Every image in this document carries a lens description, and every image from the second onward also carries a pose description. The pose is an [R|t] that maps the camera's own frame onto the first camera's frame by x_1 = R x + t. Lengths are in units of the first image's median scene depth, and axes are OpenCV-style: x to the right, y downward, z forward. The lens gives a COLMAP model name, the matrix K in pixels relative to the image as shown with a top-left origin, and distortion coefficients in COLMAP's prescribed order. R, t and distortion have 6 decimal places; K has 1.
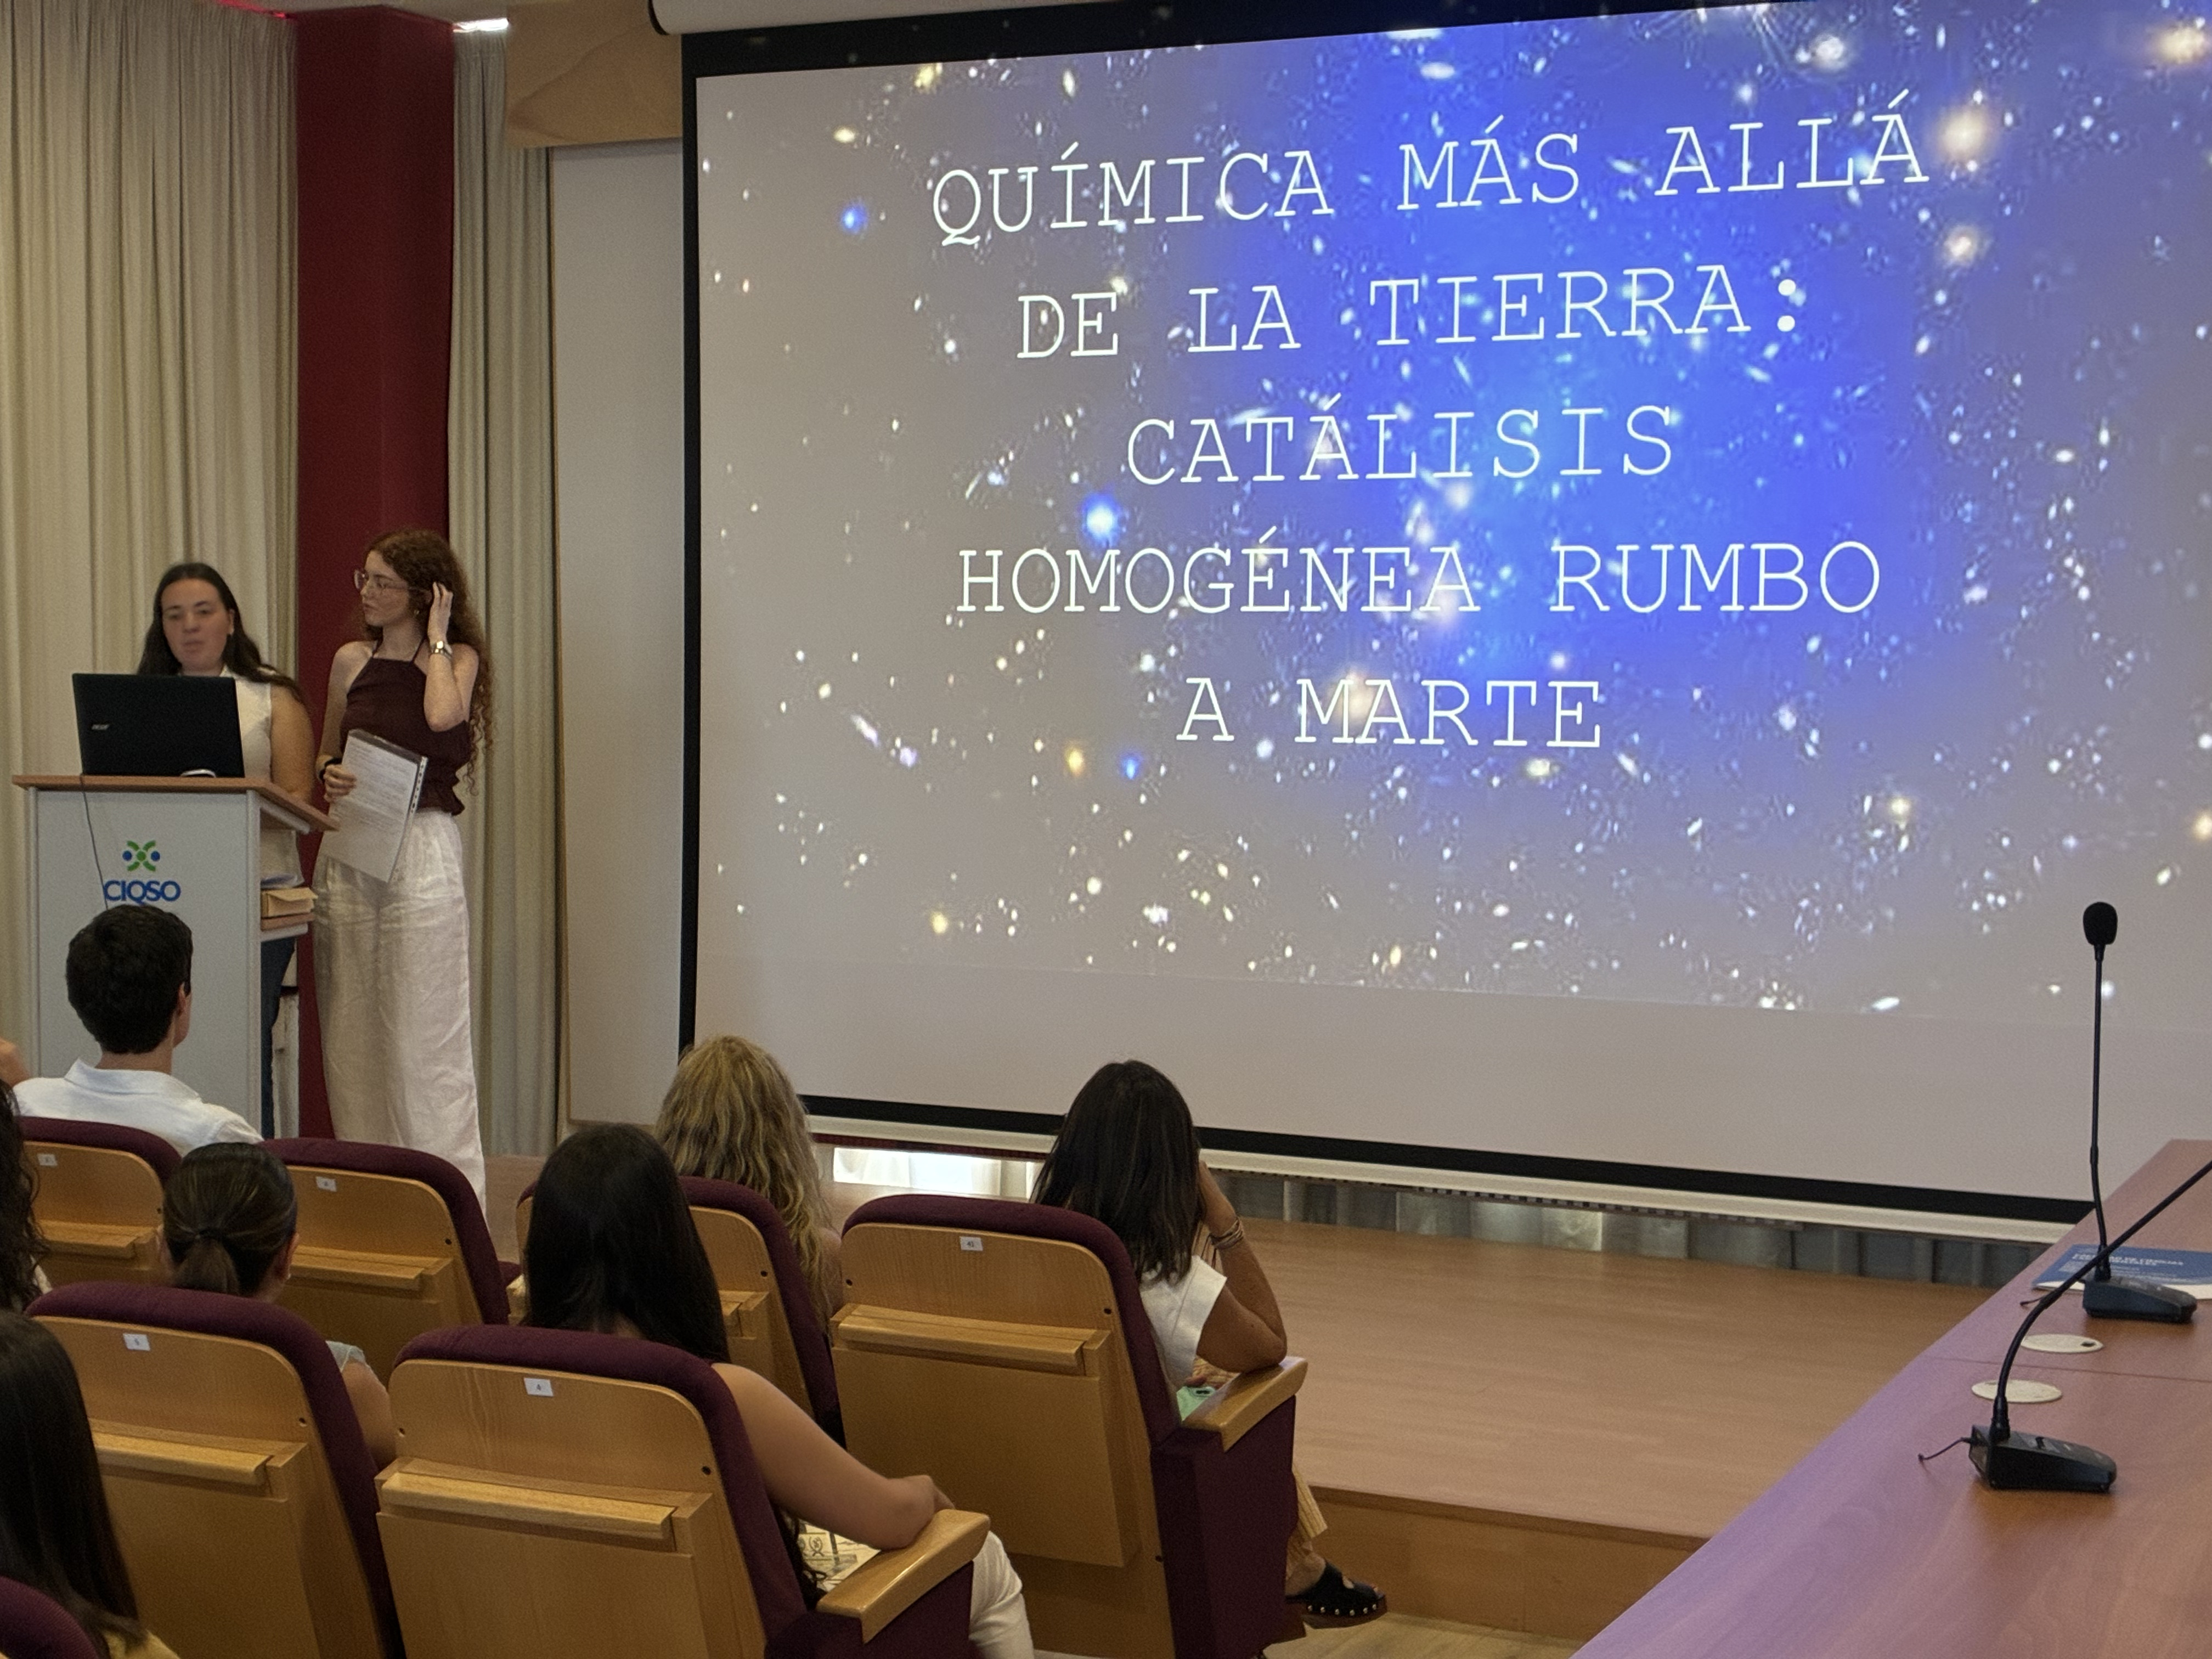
lens RADIAL K [[3407.8, 0, 1123.8], [0, 3407.8, 846.9], [0, 0, 1]] dist [0.048097, 0.000000]
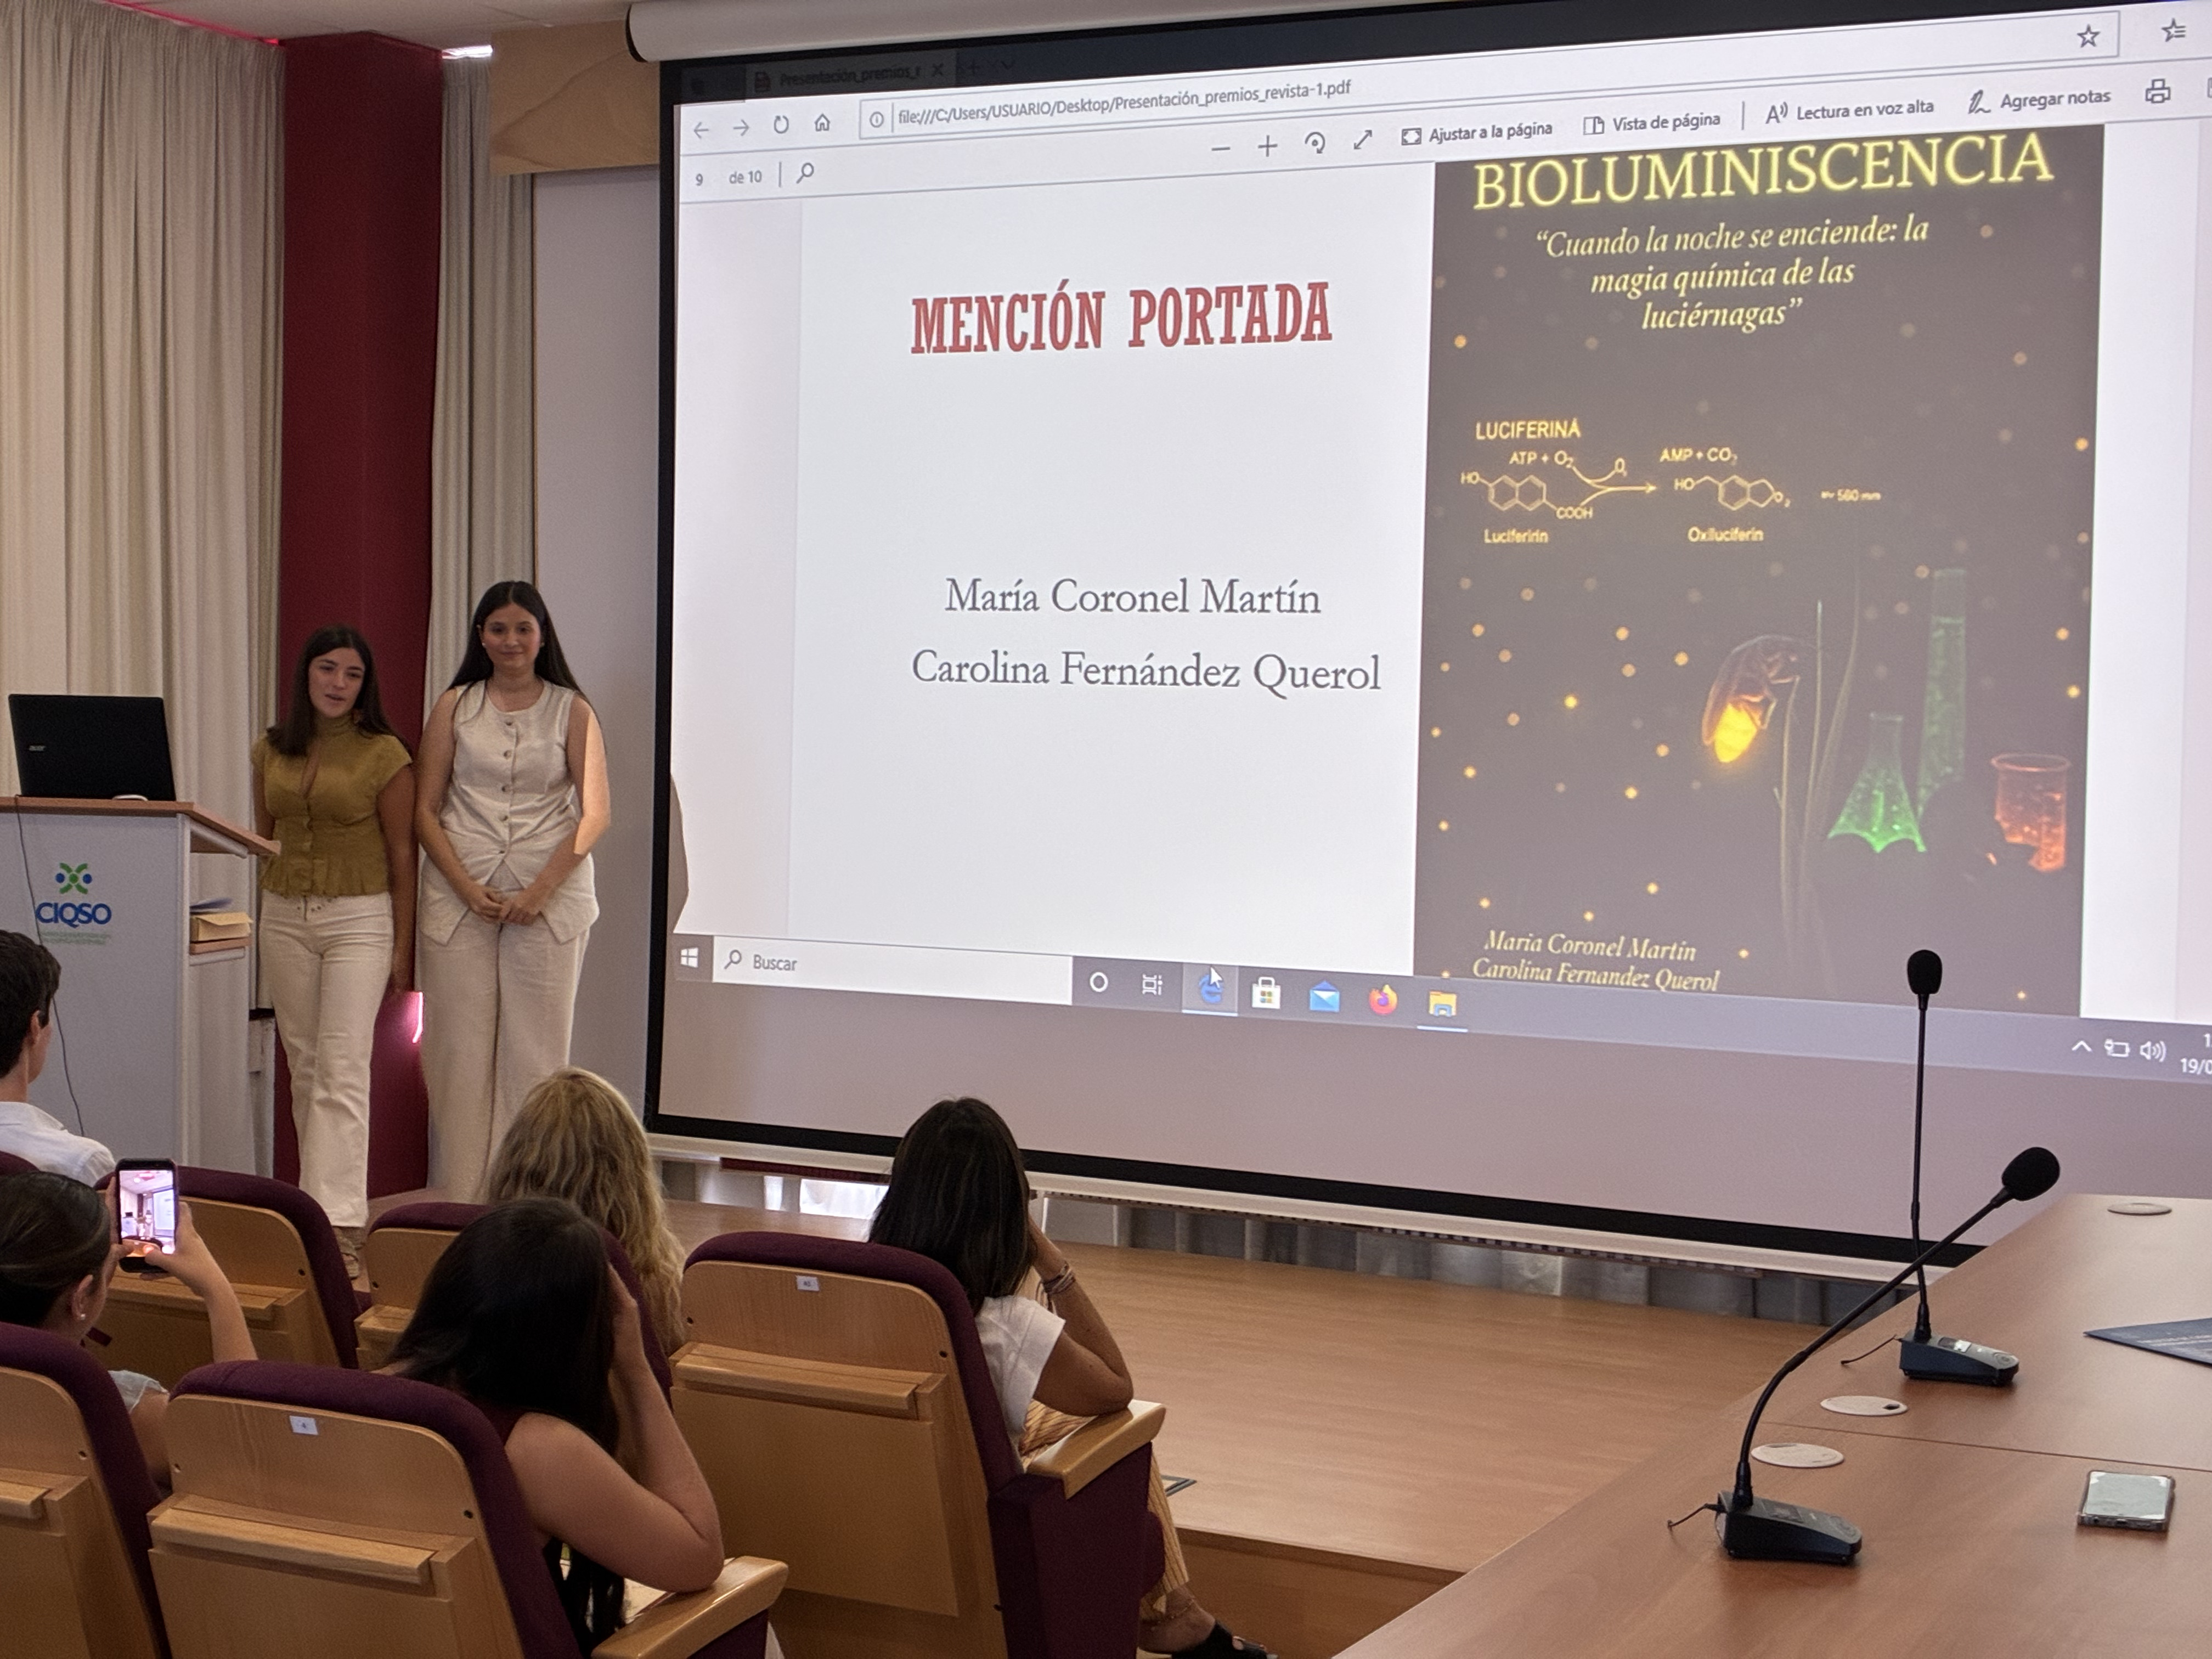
lens RADIAL K [[3407.8, 0, 1097.4], [0, 3407.8, 823.3], [0, 0, 1]] dist [0.048097, 0.000000]
pose [[0.999360, 0.011015, -0.034036, 0.065506], [-0.011544, 0.999815, -0.015406, -0.001833], [0.033860, 0.015789, 0.999302, 0.015872]]
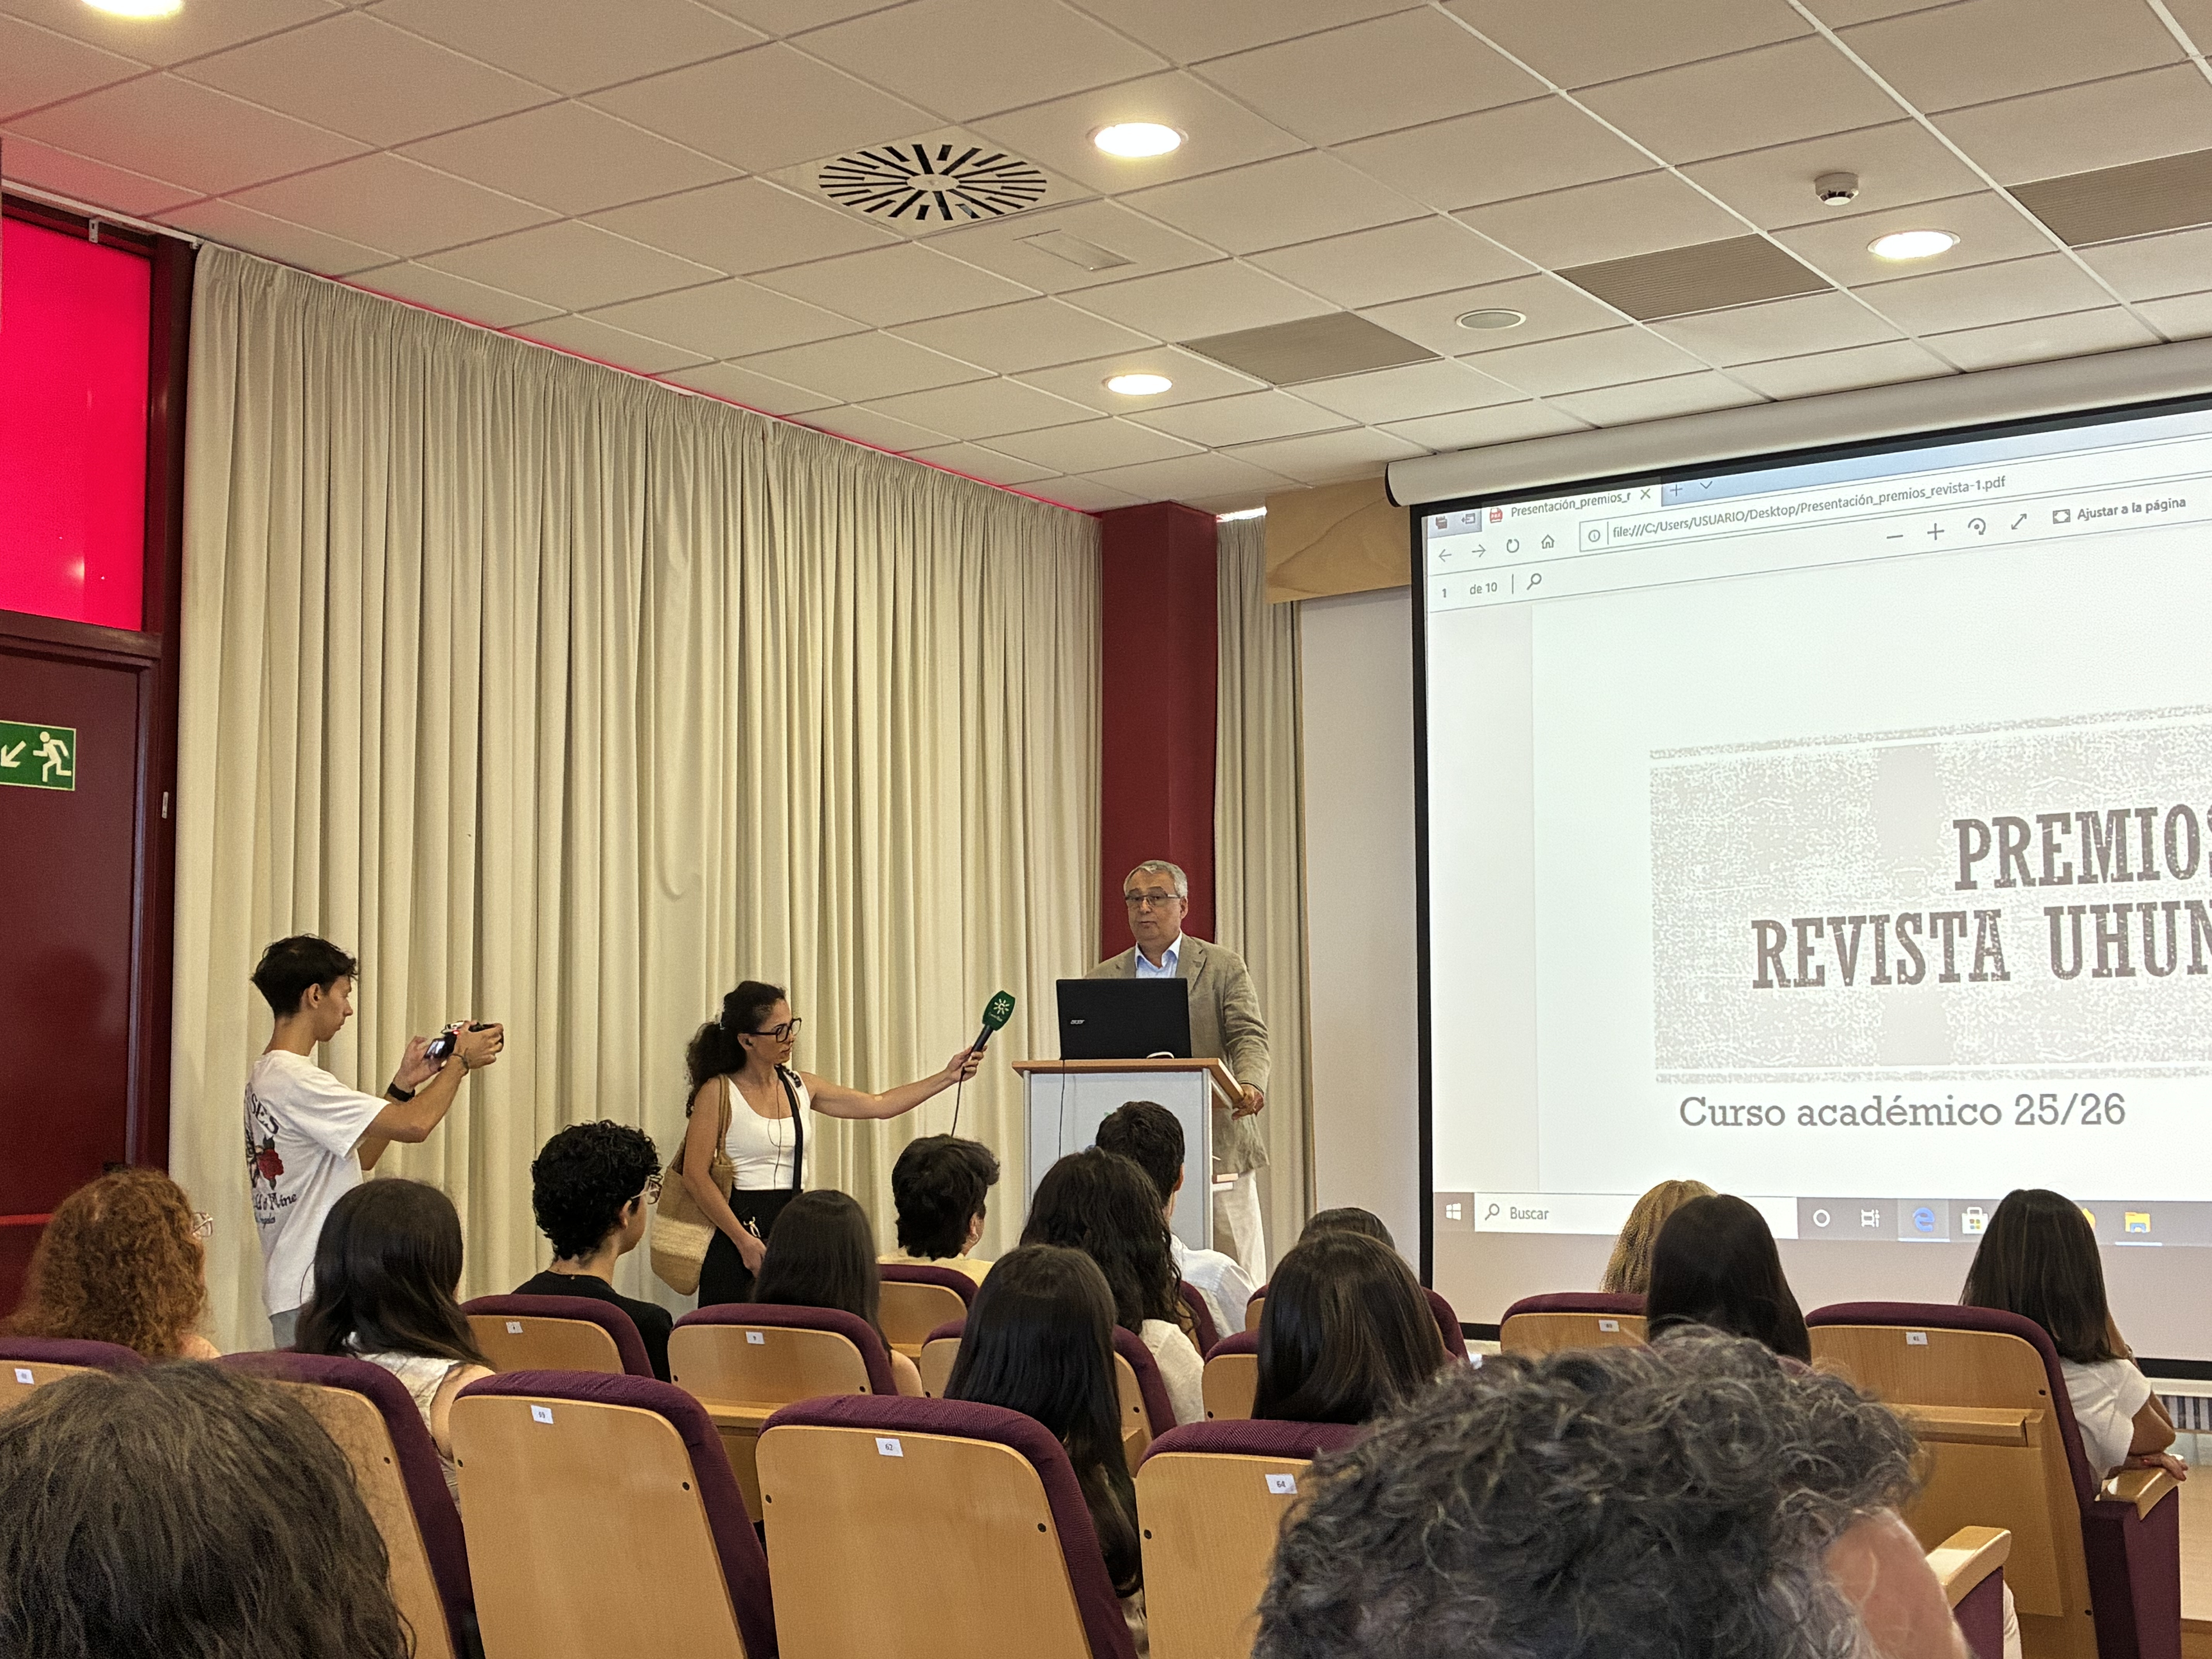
lens RADIAL K [[2781.1, 0, 1106.9], [0, 2781.1, 847.5], [0, 0, 1]] dist [0.033233, 0.000000]
pose [[0.987641, -0.029398, -0.153954, -0.157414], [0.005858, 0.988490, -0.151173, 0.085962], [0.156626, 0.148403, 0.976445, -0.030999]]
